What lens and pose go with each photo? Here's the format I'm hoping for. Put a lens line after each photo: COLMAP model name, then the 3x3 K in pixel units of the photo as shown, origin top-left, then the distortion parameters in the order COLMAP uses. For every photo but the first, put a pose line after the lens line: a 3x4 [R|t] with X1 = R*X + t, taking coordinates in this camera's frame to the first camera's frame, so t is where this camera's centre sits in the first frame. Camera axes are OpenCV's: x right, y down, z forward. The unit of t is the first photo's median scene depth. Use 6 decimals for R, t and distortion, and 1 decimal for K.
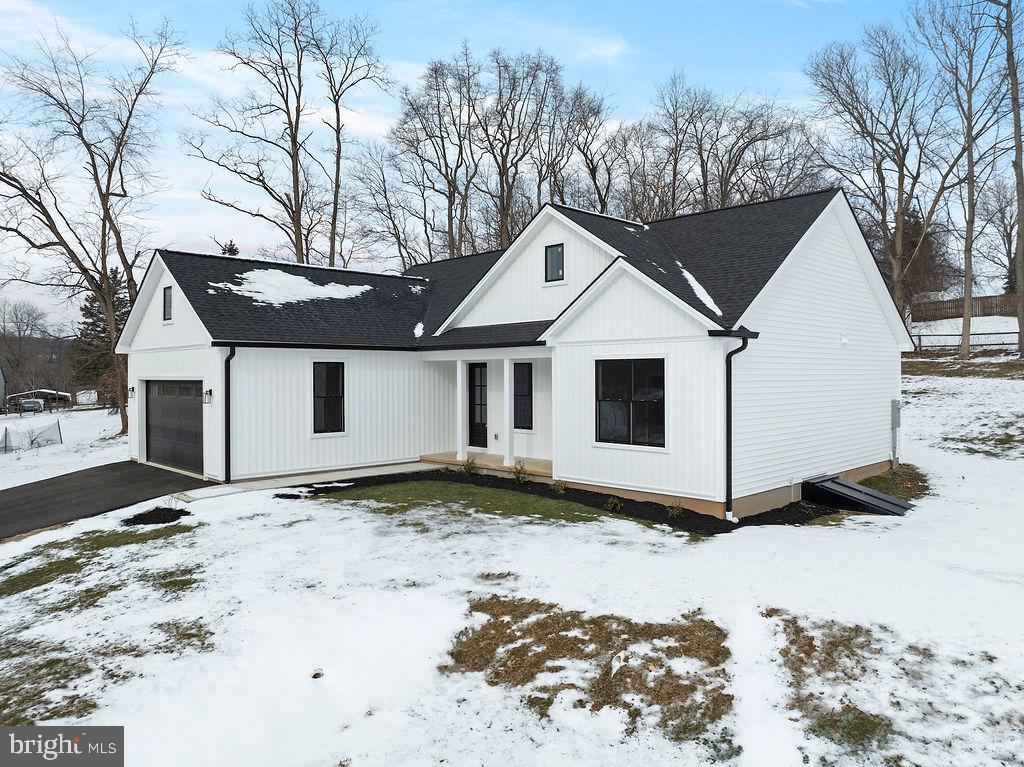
lens RADIAL K [[721.6, 0, 512.0], [0, 721.6, 383.5], [0, 0, 1]] dist [-0.035899, -0.001469]
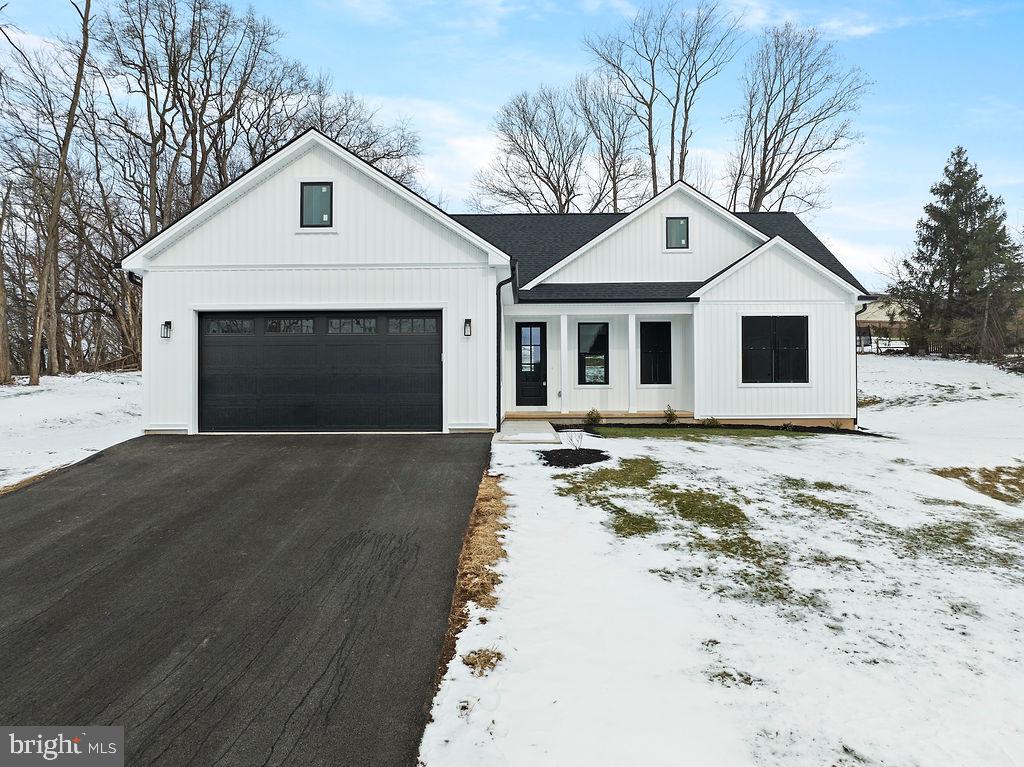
lens RADIAL K [[721.6, 0, 512.0], [0, 721.6, 383.5], [0, 0, 1]] dist [-0.035899, -0.001469]
pose [[0.711561, 0.010424, 0.702547, -1.110470], [0.008113, 0.999701, -0.023050, 0.115809], [-0.702578, 0.022101, 0.711264, 0.444358]]
